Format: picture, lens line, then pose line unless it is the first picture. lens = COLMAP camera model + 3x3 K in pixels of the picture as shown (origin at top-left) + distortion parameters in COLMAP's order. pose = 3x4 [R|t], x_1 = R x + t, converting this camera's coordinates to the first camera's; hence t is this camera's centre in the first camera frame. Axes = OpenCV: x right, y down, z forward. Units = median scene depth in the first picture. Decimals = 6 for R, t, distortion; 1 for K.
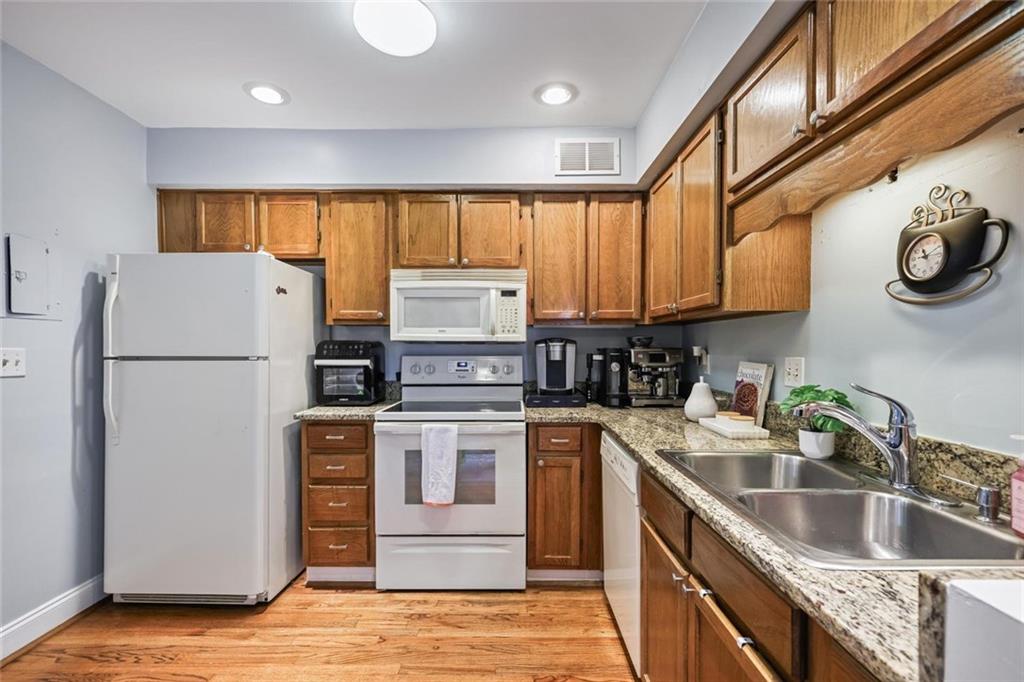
lens RADIAL K [[462.0, 0, 512.0], [0, 462.0, 353.8], [0, 0, 1]] dist [-0.001987, 0.000604]
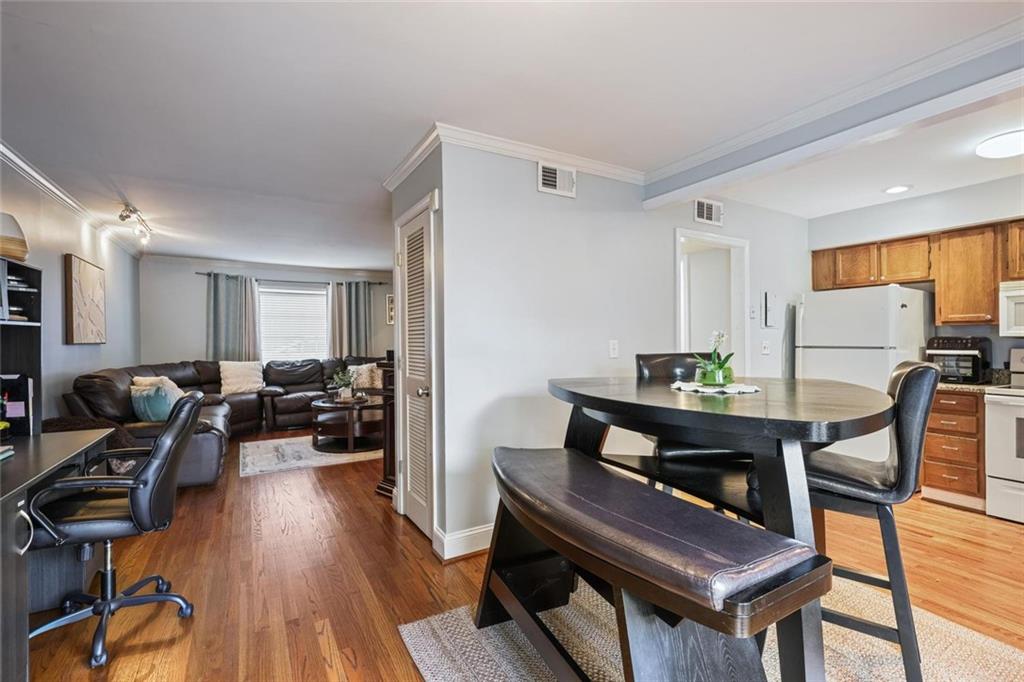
lens RADIAL K [[462.0, 0, 513.6], [0, 462.0, 339.8], [0, 0, 1]] dist [-0.001987, 0.000604]
pose [[0.505811, -0.003699, -0.862636, 0.169887], [-0.014173, 0.999820, -0.012598, 0.017137], [0.862528, 0.018598, 0.505668, -0.854559]]
